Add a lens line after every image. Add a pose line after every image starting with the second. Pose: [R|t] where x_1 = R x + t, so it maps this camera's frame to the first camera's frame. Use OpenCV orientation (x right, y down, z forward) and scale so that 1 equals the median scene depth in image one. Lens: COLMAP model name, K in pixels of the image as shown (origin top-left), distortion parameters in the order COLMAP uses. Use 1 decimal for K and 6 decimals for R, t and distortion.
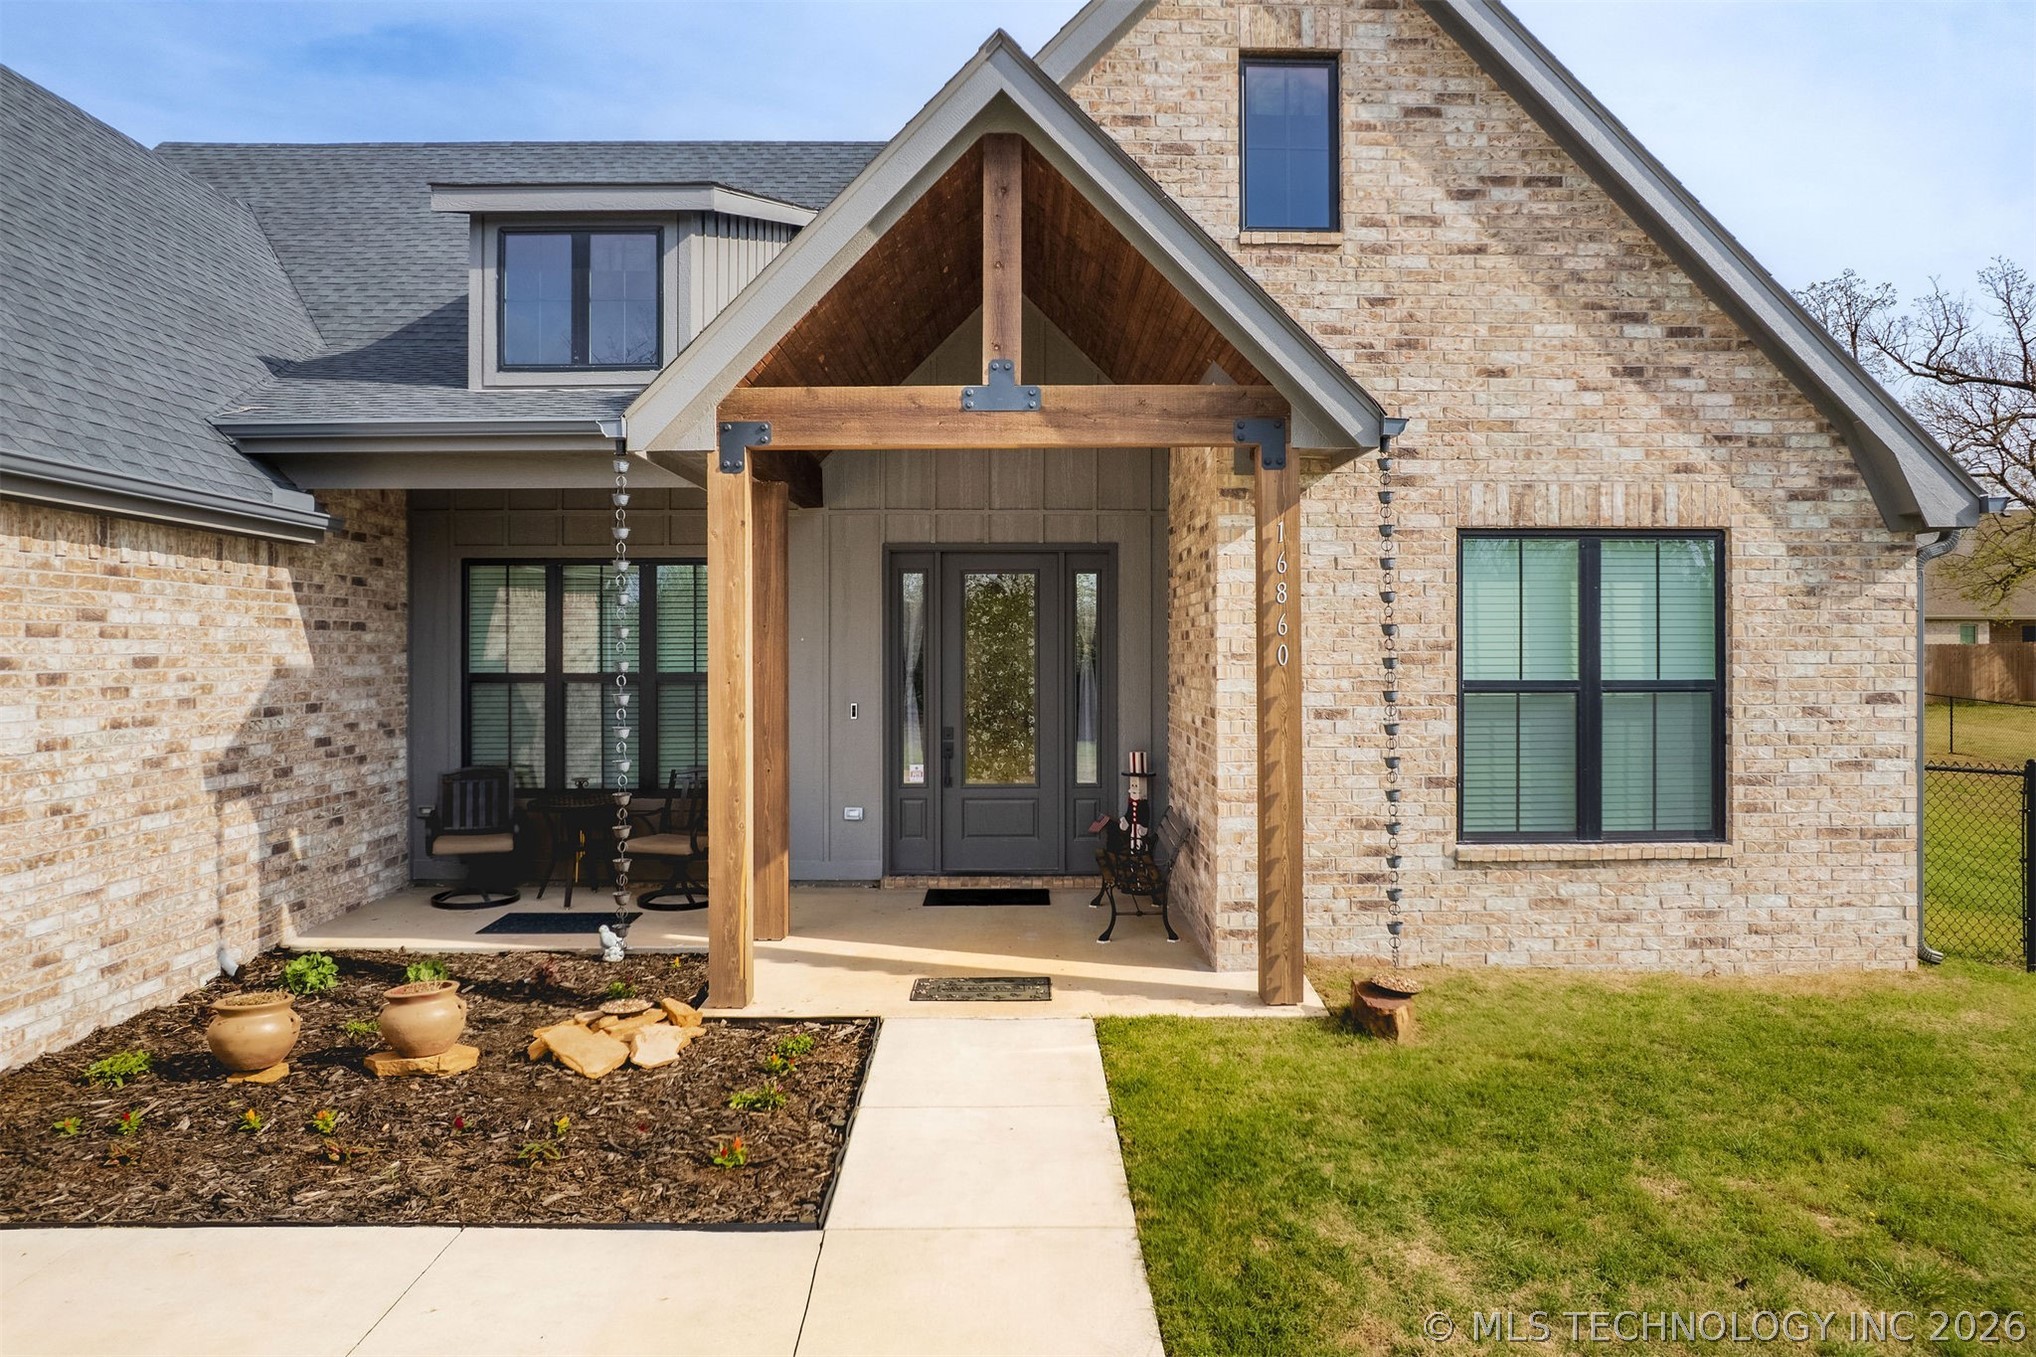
lens RADIAL K [[1401.2, 0, 1047.7], [0, 1401.2, 648.7], [0, 0, 1]] dist [-0.044950, 0.027220]
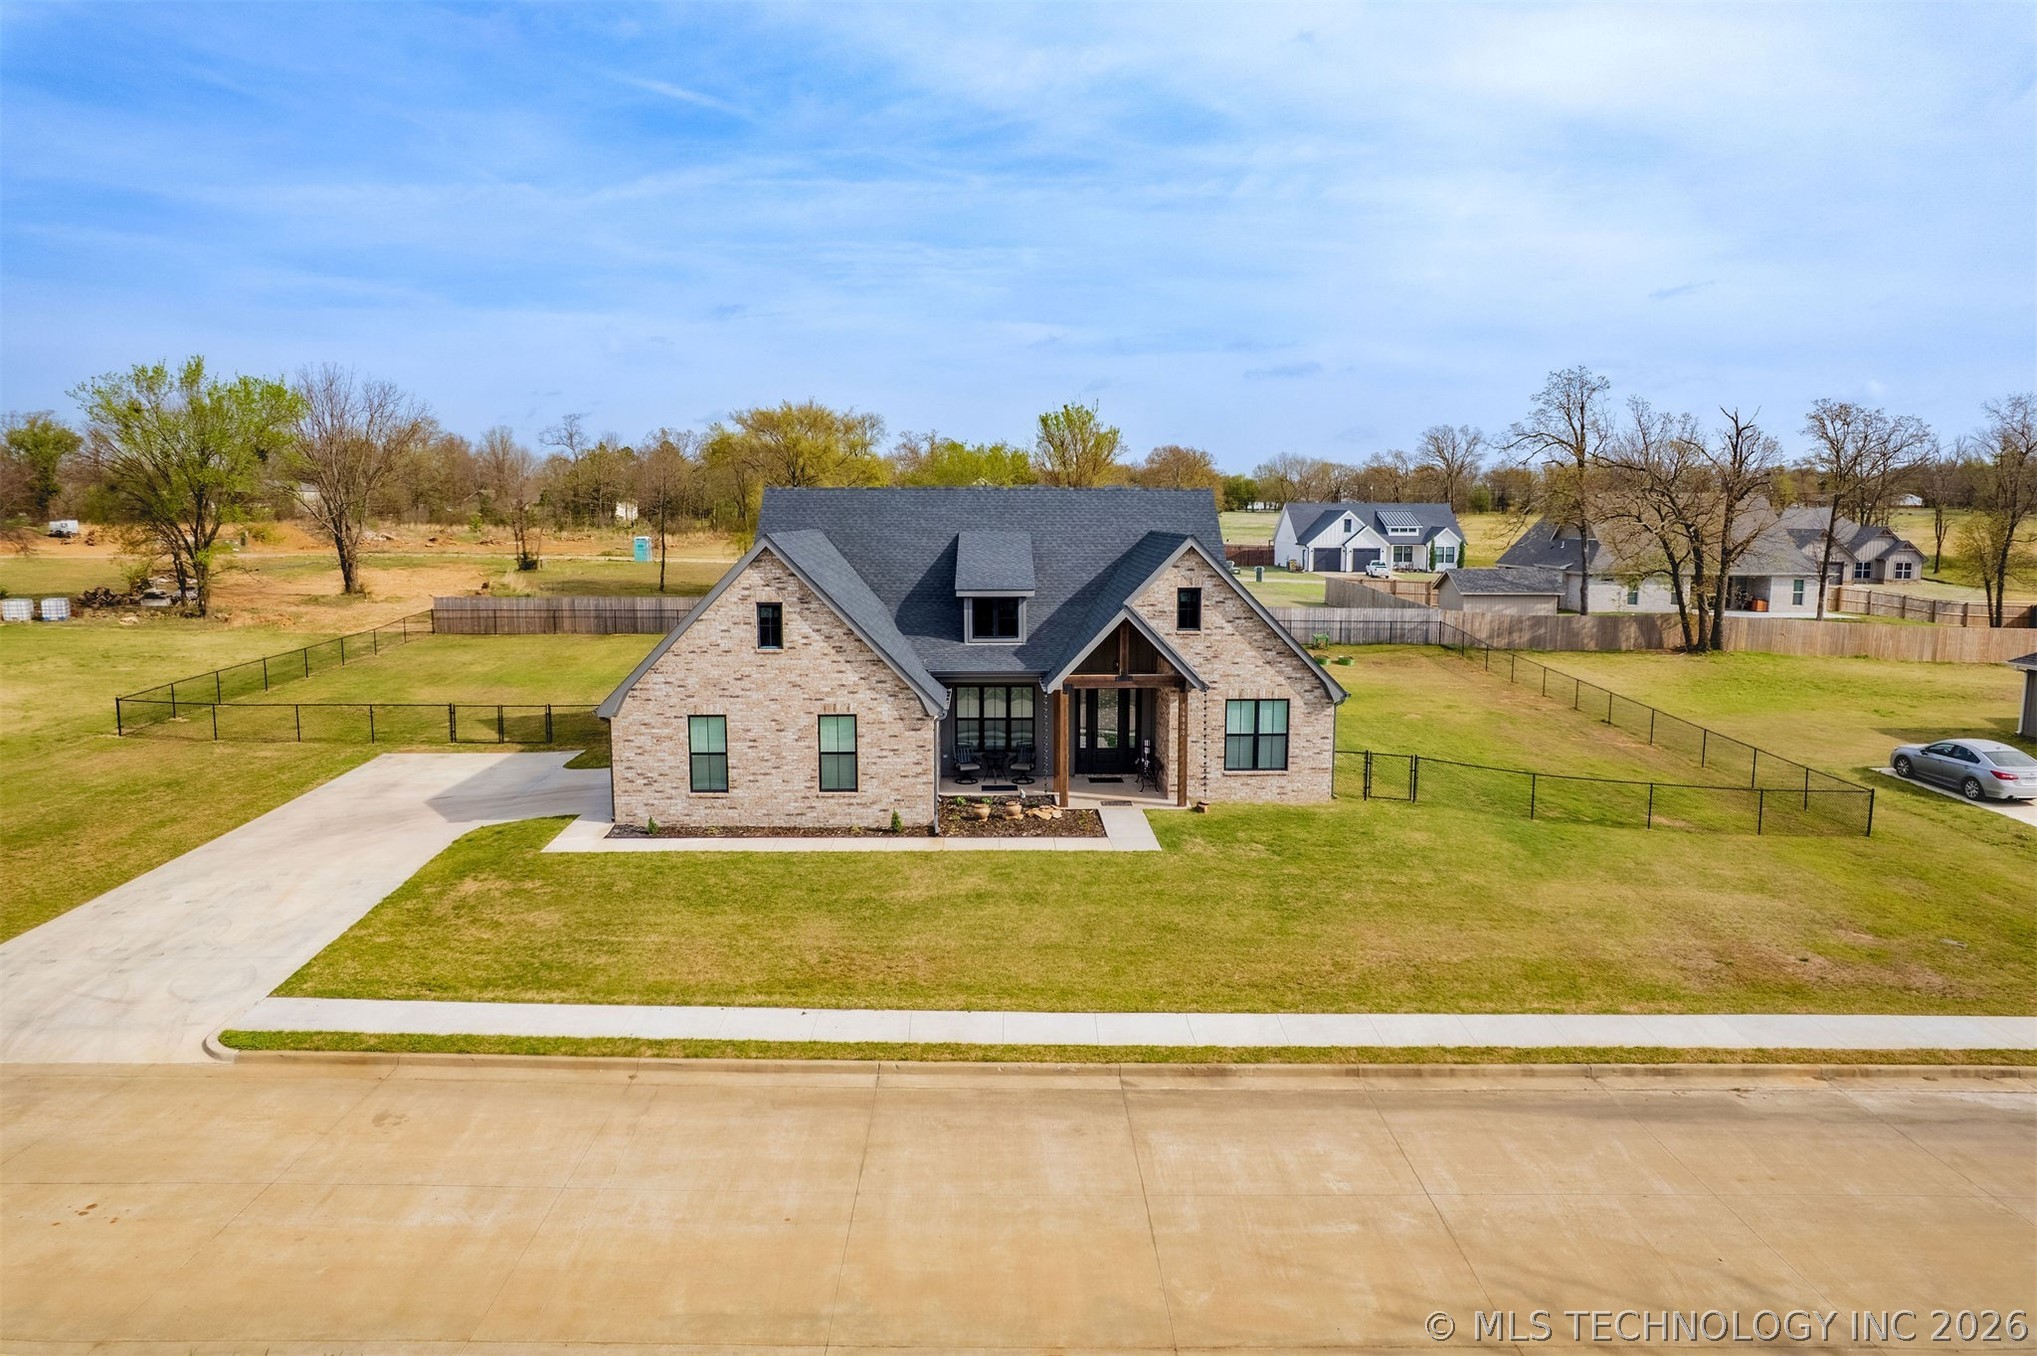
lens RADIAL K [[1247.5, 0, 1034.0], [0, 1247.5, 708.5], [0, 0, 1]] dist [-0.025470, 0.007144]
pose [[0.999909, -0.000545, 0.013505, -0.351221], [-0.001397, 0.989672, 0.143345, -0.610004], [-0.013444, -0.143351, 0.989581, -2.810824]]
